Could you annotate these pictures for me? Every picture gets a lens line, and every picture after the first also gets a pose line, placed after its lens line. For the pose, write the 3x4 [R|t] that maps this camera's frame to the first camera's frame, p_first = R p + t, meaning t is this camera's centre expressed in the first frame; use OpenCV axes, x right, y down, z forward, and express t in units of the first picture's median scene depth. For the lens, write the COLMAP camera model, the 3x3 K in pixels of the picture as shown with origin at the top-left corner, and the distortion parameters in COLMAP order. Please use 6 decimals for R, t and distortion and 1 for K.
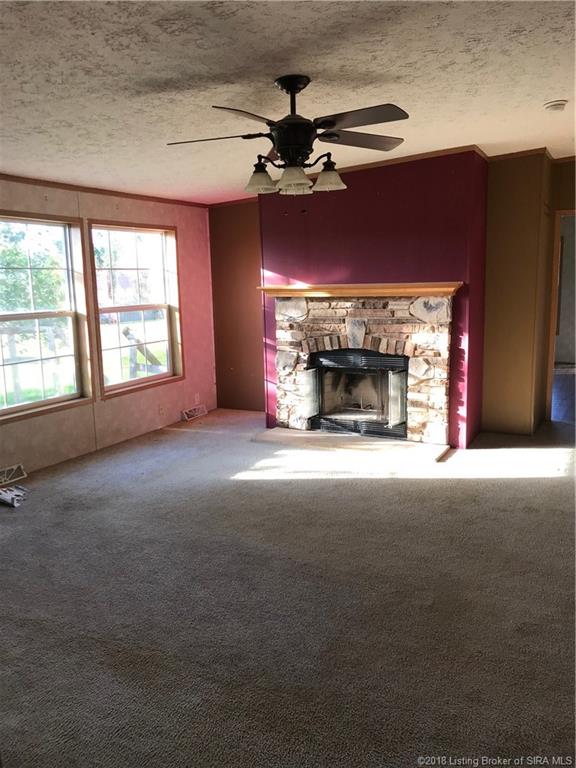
lens RADIAL K [[656.8, 0, 286.0], [0, 656.8, 384.2], [0, 0, 1]] dist [0.031914, -0.081781]
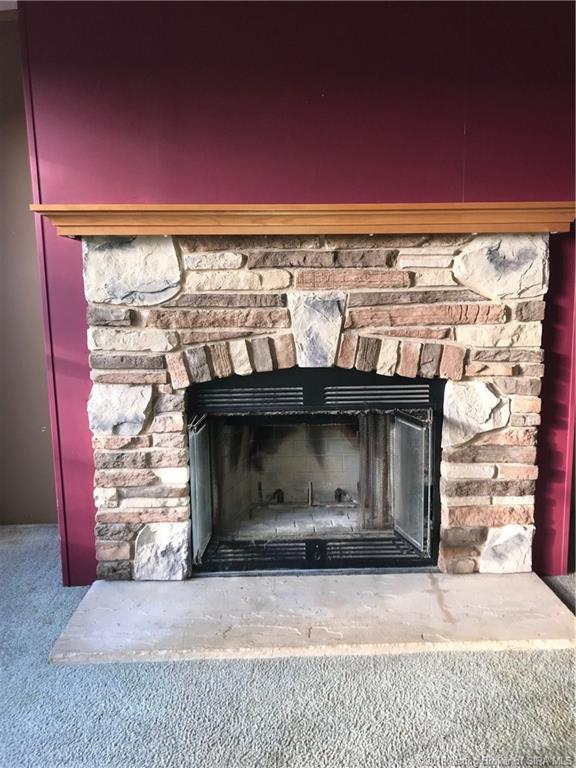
lens RADIAL K [[656.8, 0, 289.0], [0, 656.8, 388.3], [0, 0, 1]] dist [0.031914, -0.081781]
pose [[0.864816, -0.067499, 0.497531, -0.111678], [0.072363, 0.997333, 0.009525, -0.047173], [-0.496847, 0.027766, 0.867394, 0.669324]]
